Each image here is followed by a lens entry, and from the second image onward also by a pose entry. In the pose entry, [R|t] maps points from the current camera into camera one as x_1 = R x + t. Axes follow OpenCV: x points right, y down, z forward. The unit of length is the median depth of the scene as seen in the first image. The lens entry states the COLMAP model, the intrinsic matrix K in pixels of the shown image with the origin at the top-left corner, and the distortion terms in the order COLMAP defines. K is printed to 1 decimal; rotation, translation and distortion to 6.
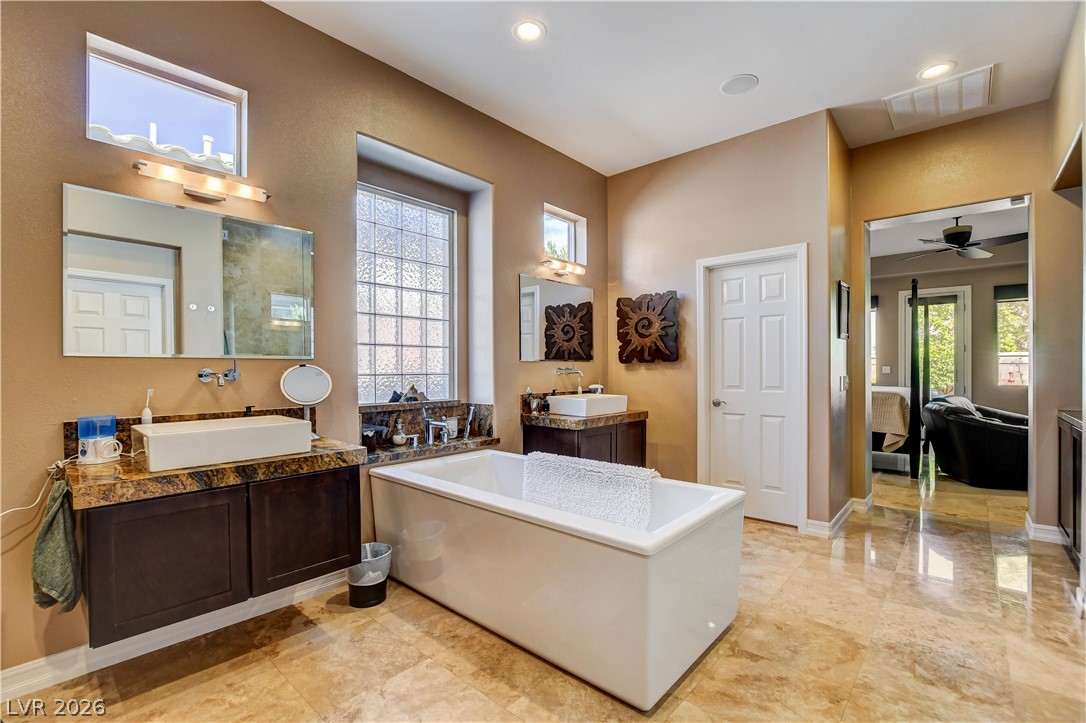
lens RADIAL K [[493.8, 0, 545.0], [0, 493.8, 367.3], [0, 0, 1]] dist [-0.019299, -0.000410]
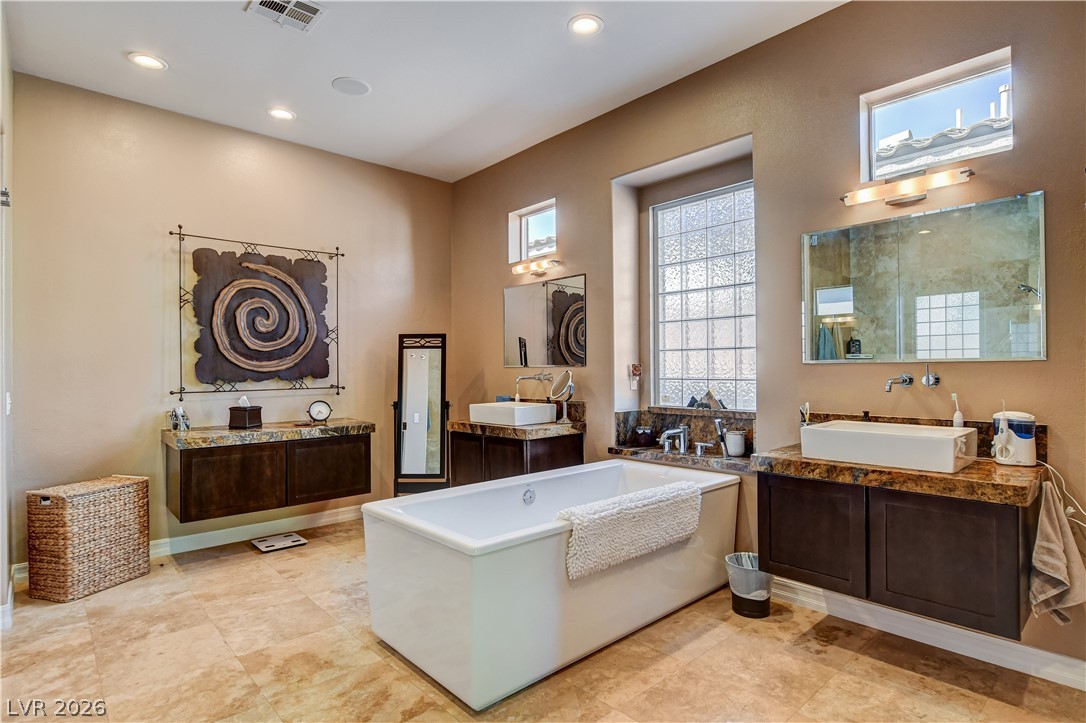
lens RADIAL K [[561.0, 0, 544.2], [0, 561.0, 366.6], [0, 0, 1]] dist [-0.025149, -0.001099]
pose [[-0.117638, -0.003267, -0.993051, 0.836641], [0.008848, 0.999951, -0.004338, -0.008342], [0.993017, -0.009297, -0.117603, 0.825999]]
